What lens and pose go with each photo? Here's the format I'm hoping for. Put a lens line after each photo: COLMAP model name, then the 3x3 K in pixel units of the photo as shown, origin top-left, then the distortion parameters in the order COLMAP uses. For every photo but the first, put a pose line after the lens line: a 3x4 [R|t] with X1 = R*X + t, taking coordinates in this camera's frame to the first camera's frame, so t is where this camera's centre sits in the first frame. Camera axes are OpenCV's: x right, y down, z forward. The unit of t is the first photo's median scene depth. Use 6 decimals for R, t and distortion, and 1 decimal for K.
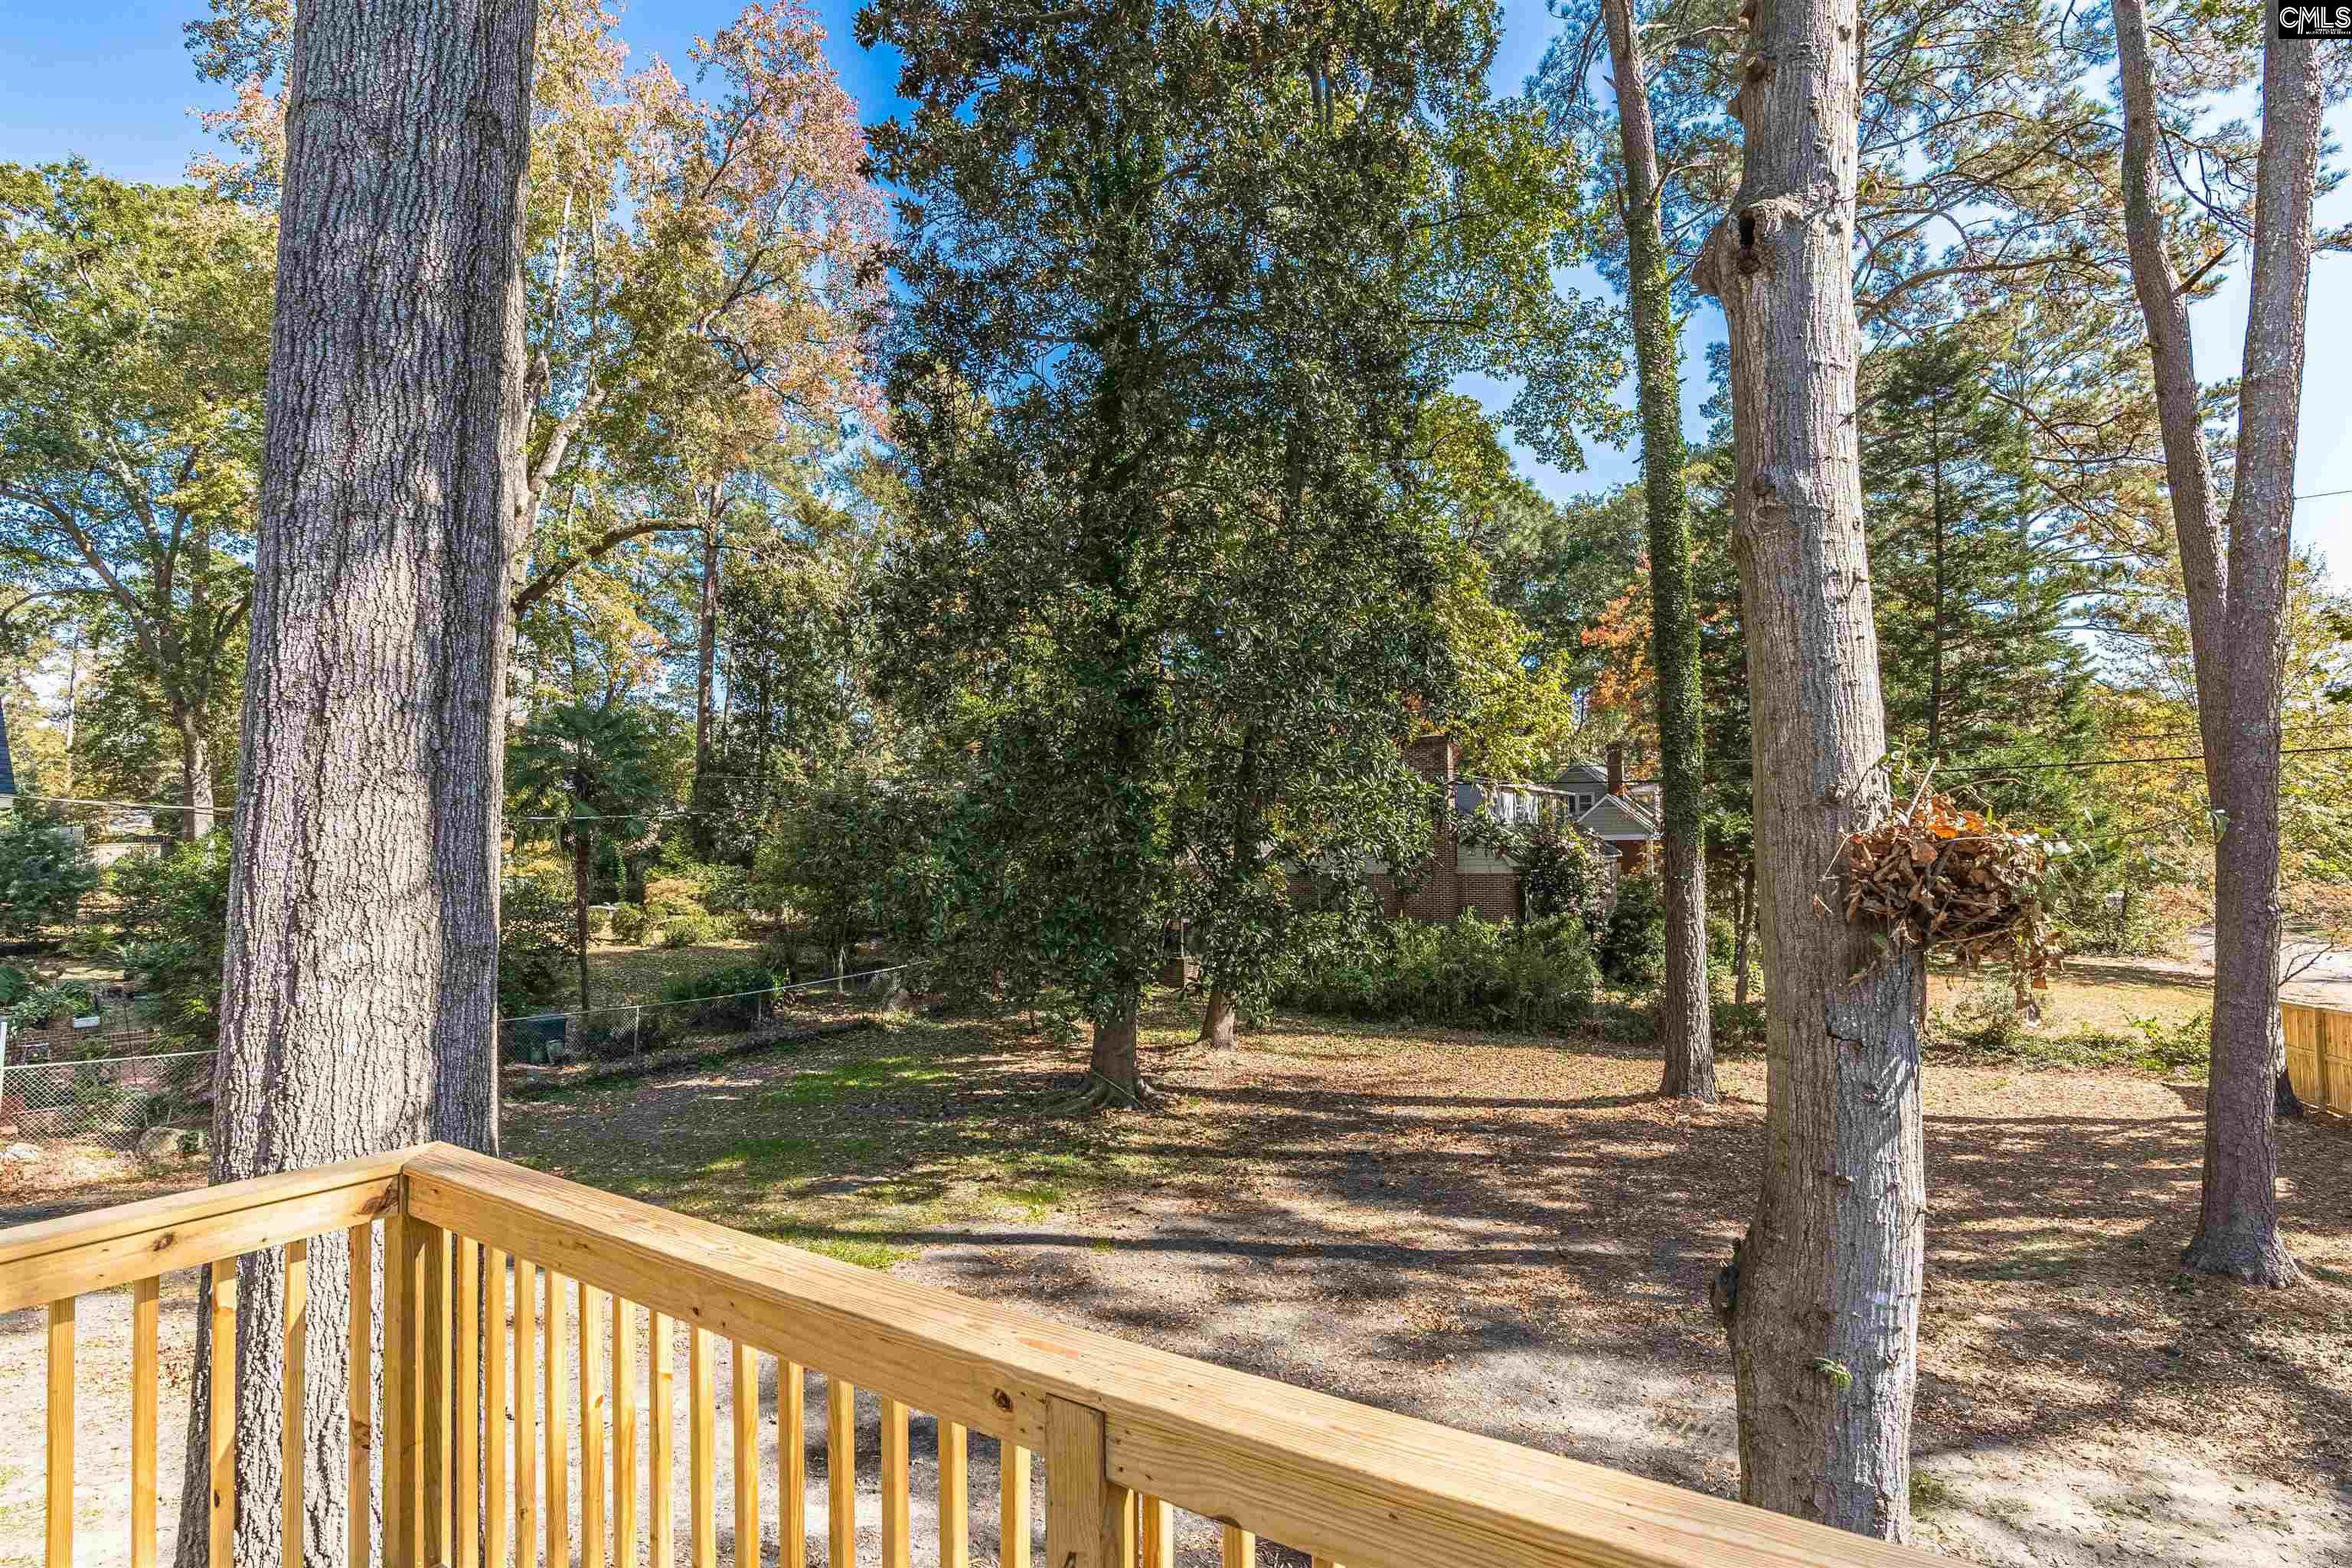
lens RADIAL K [[1065.8, 0, 1155.4], [0, 1065.8, 780.3], [0, 0, 1]] dist [-0.009945, 0.002474]
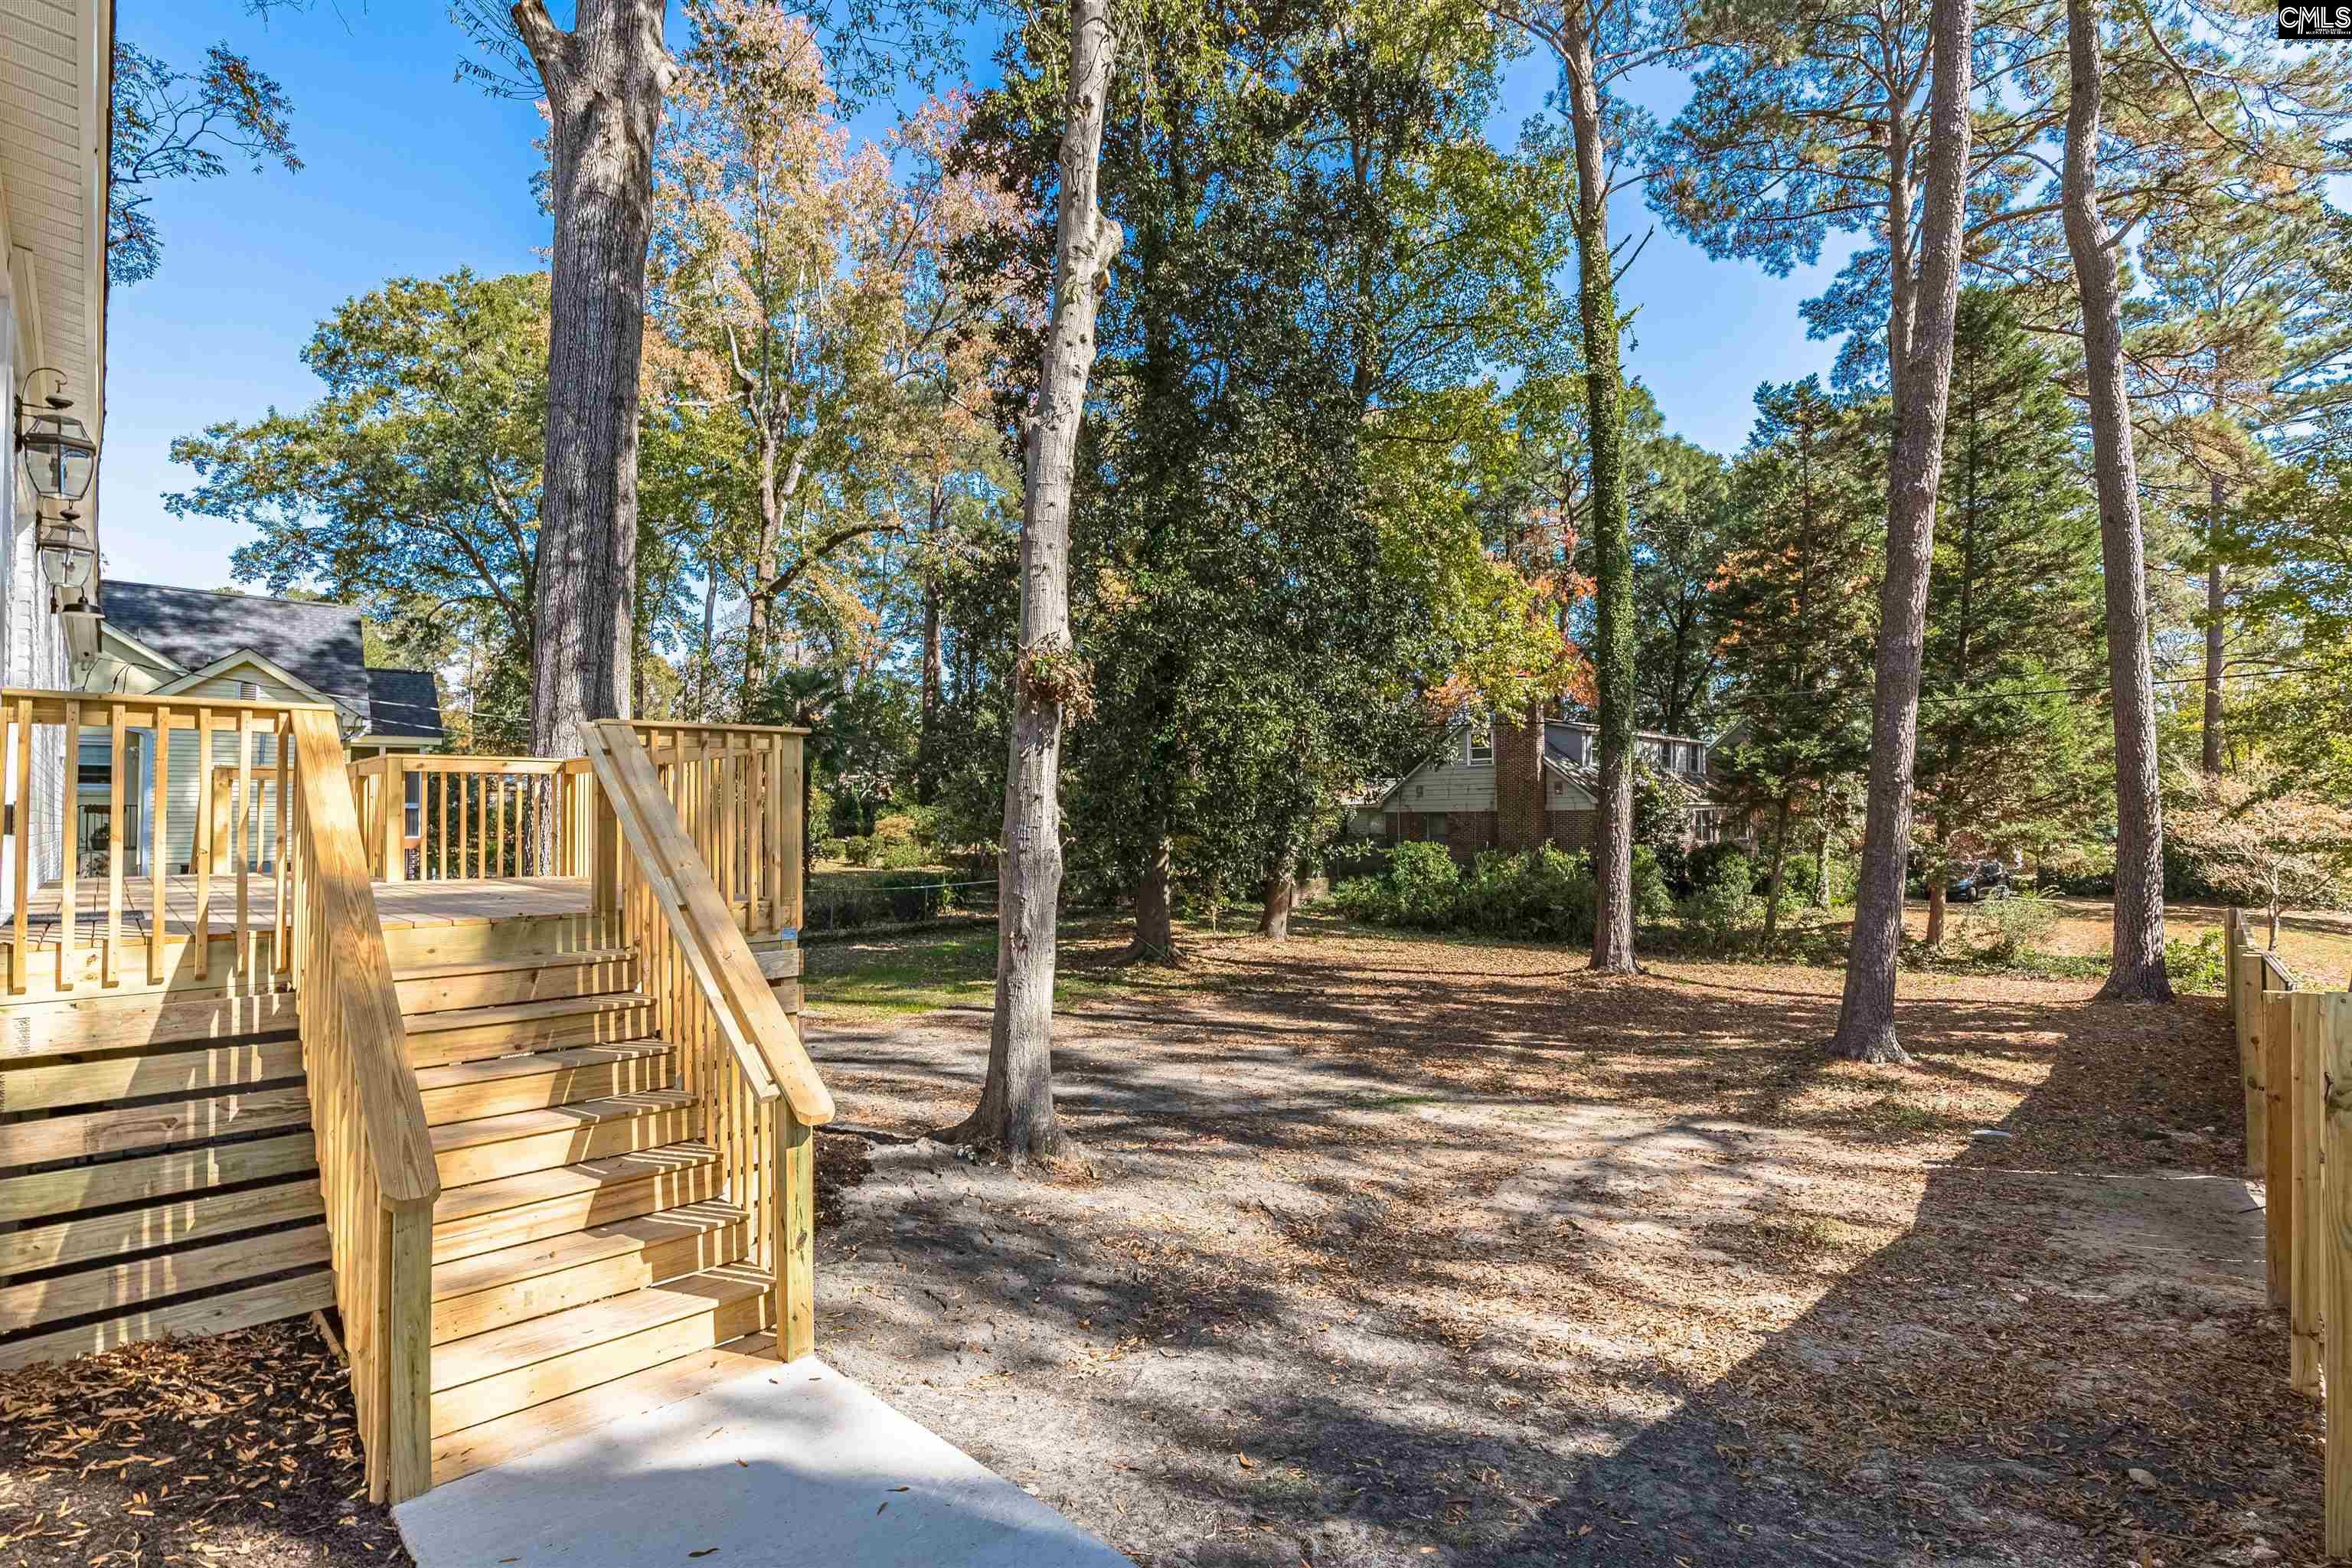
lens RADIAL K [[1065.8, 0, 1192.2], [0, 1065.8, 782.6], [0, 0, 1]] dist [-0.009945, 0.002474]
pose [[0.979678, -0.001404, -0.200573, 0.135148], [0.006670, 0.999650, 0.025584, 0.026106], [0.200467, -0.026402, 0.979345, -0.134291]]
